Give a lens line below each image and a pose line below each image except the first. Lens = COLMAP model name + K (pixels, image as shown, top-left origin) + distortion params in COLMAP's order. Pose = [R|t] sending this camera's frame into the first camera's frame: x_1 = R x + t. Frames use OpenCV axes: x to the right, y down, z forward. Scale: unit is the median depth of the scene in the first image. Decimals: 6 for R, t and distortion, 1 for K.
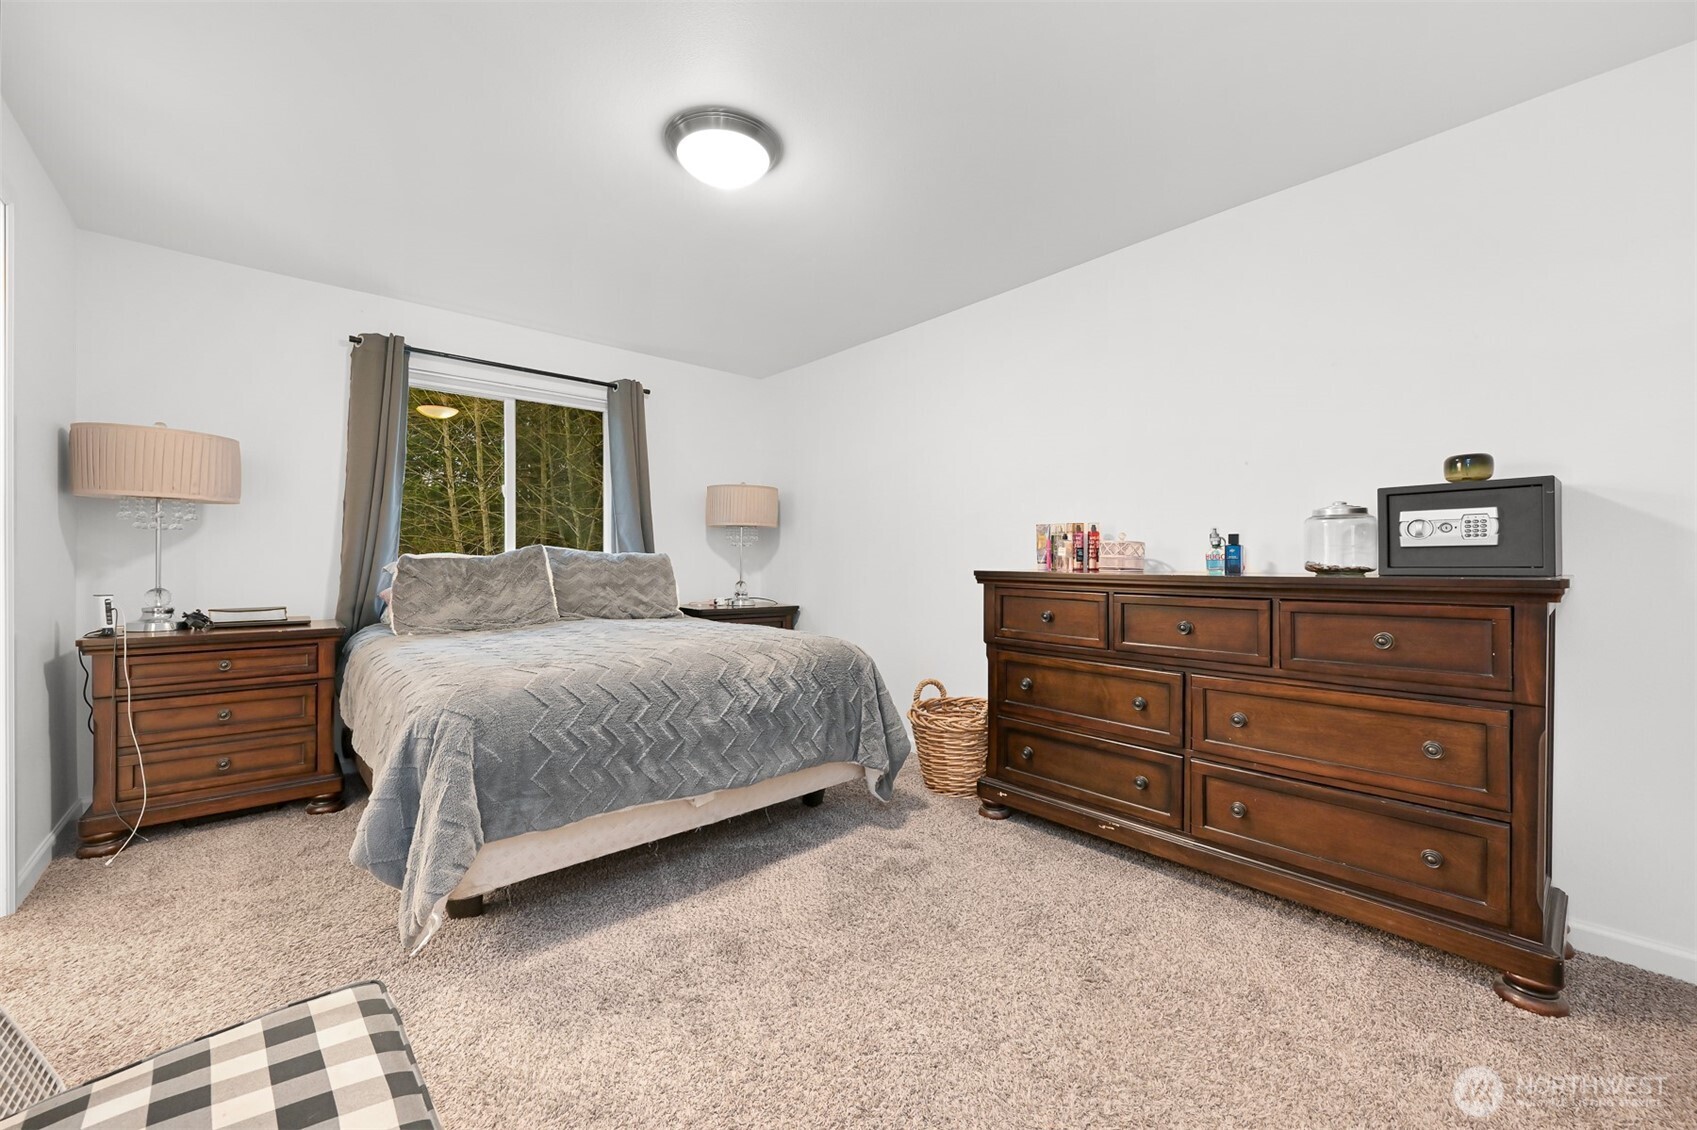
lens RADIAL K [[664.0, 0, 854.0], [0, 664.0, 566.4], [0, 0, 1]] dist [-0.001788, -0.000270]
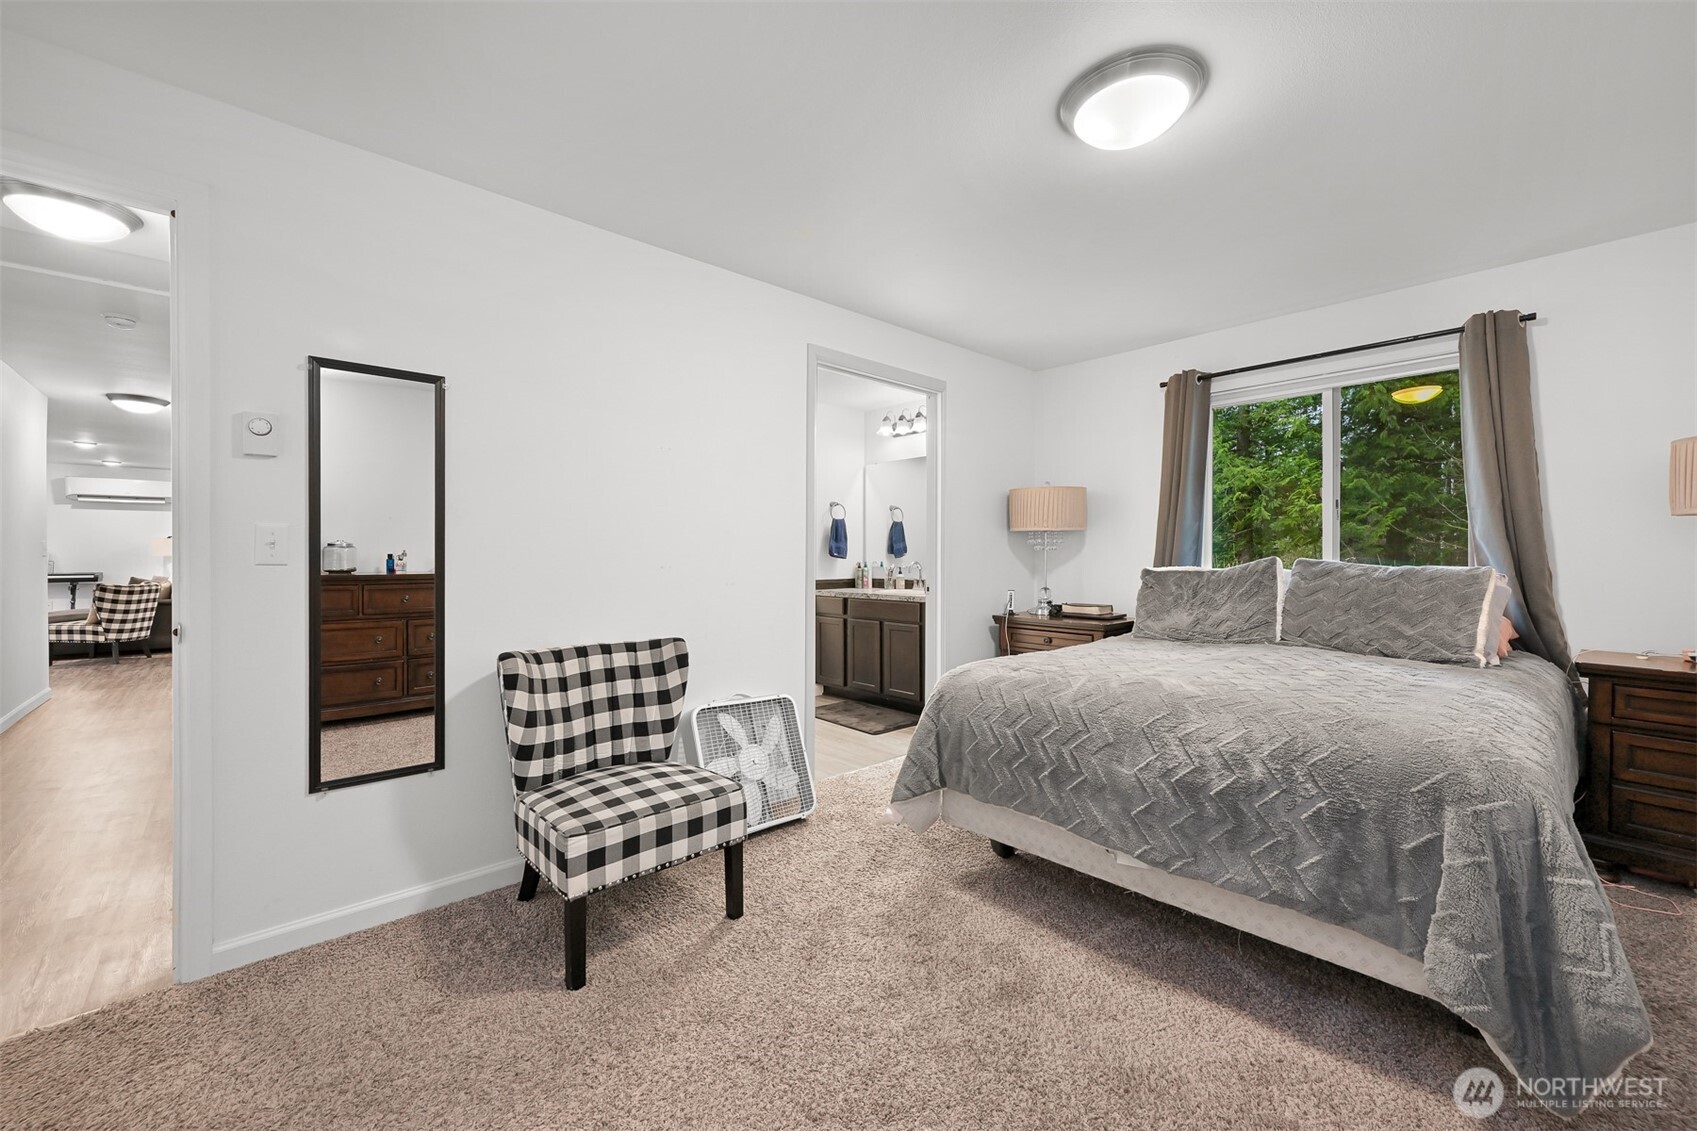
lens RADIAL K [[668.2, 0, 844.9], [0, 668.2, 559.6], [0, 0, 1]] dist [-0.000540, 0.000026]
pose [[0.011639, 0.003291, -0.999927, 0.590421], [-0.007334, 0.999968, 0.003206, -0.038986], [0.999905, 0.007296, 0.011662, 0.563066]]
